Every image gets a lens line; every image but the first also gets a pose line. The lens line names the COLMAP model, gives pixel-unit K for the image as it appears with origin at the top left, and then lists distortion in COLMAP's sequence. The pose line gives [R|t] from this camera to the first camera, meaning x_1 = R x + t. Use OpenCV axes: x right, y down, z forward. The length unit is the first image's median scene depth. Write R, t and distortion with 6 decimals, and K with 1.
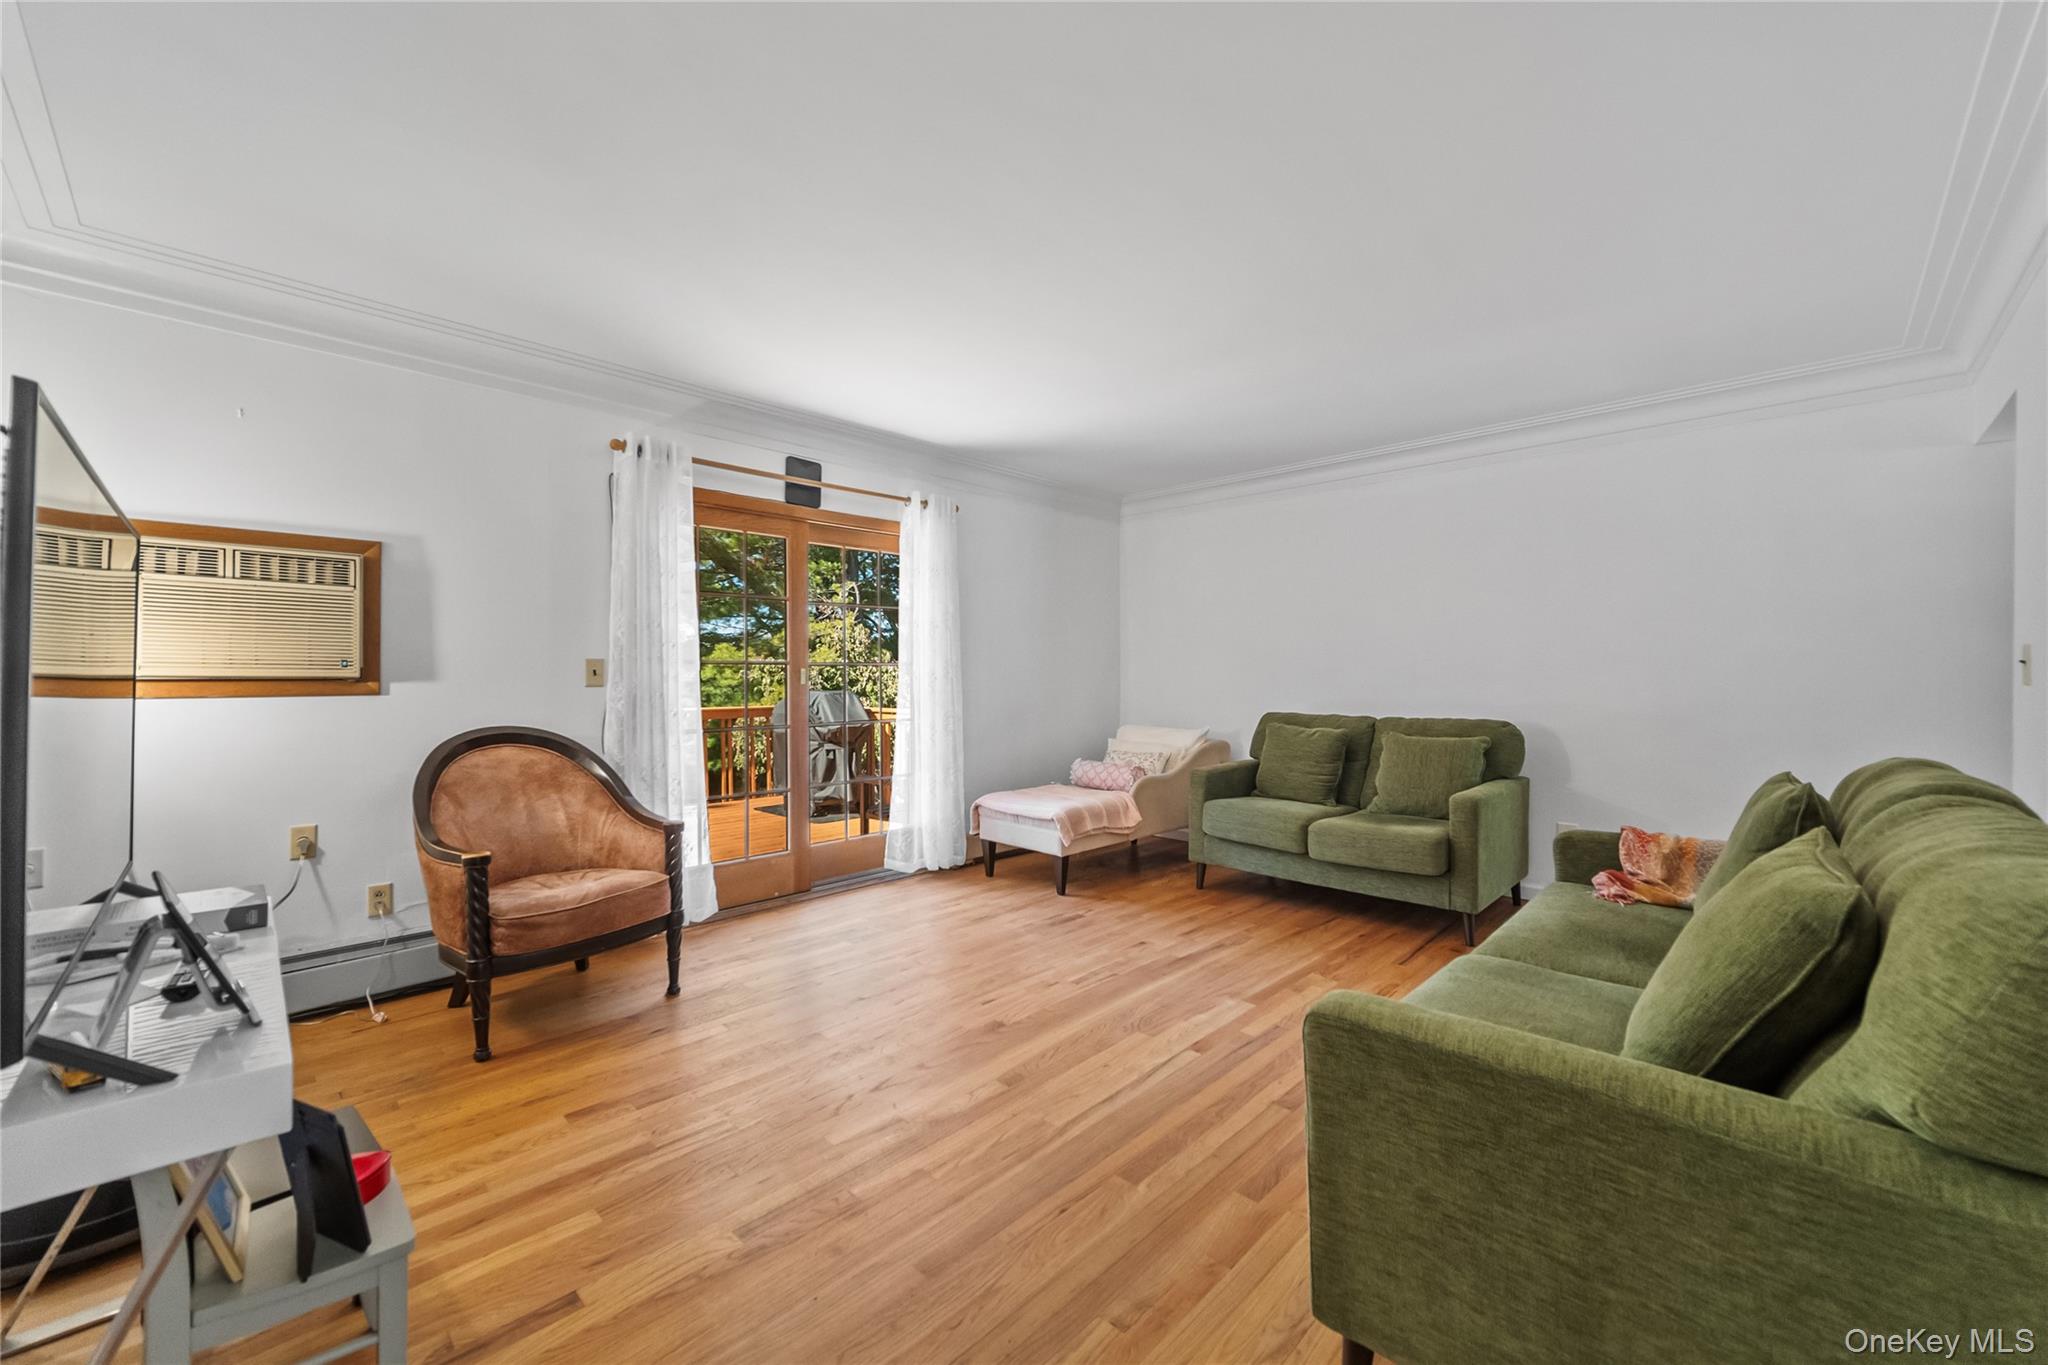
lens RADIAL K [[818.2, 0, 1018.4], [0, 818.2, 679.8], [0, 0, 1]] dist [0.000976, 0.000338]
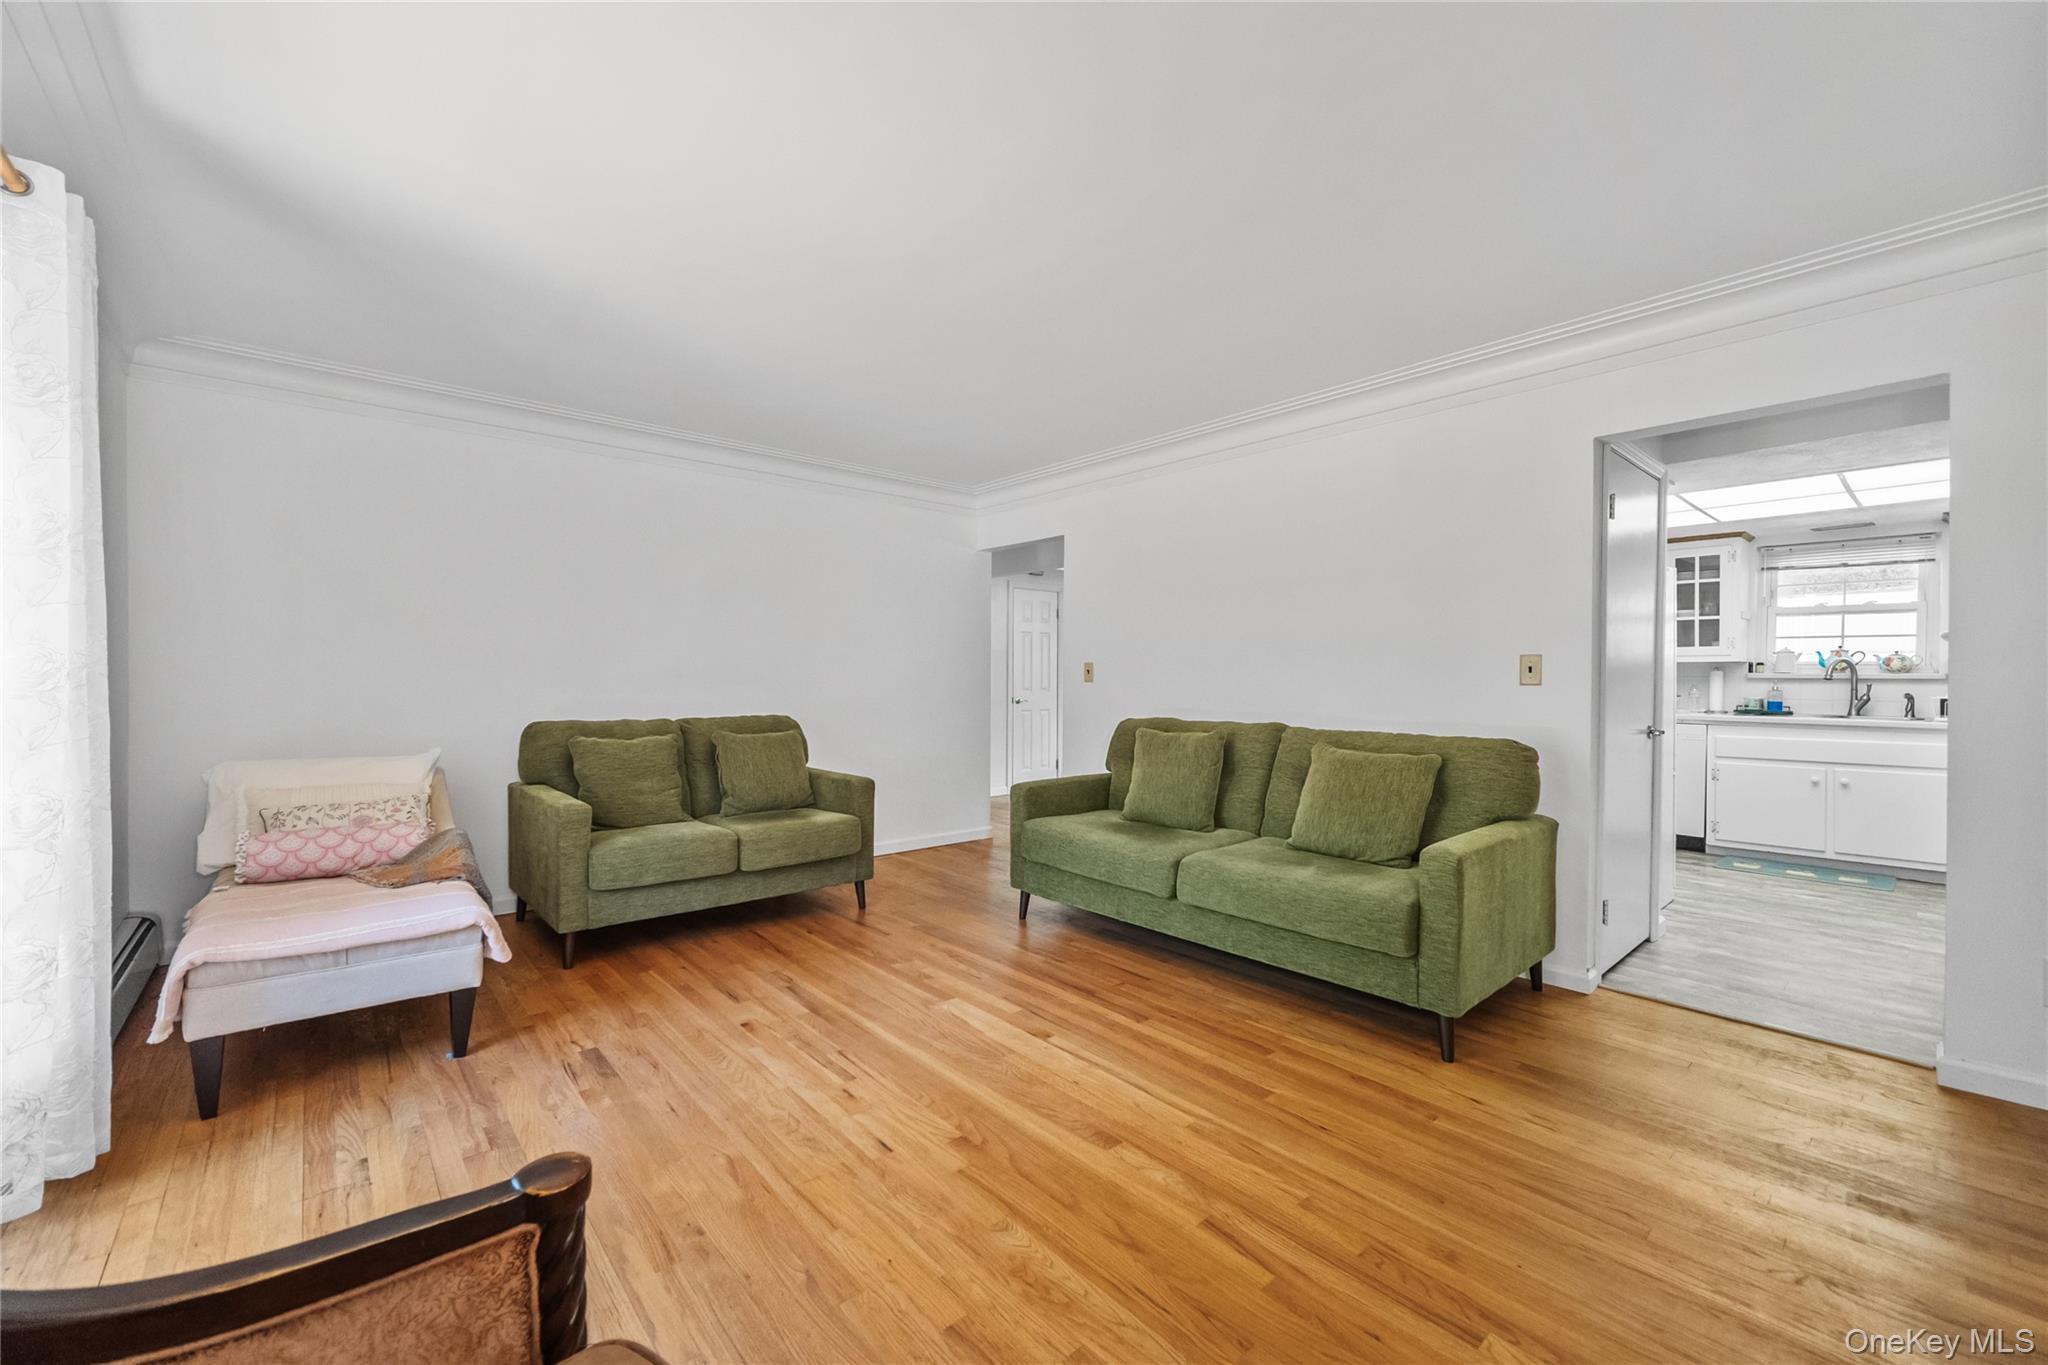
lens RADIAL K [[818.2, 0, 1027.2], [0, 818.2, 681.7], [0, 0, 1]] dist [0.000976, 0.000338]
pose [[0.075219, -0.004038, 0.997159, -0.574432], [-0.001566, 0.999990, 0.004168, -0.002187], [-0.997166, -0.001875, 0.075212, 0.662975]]
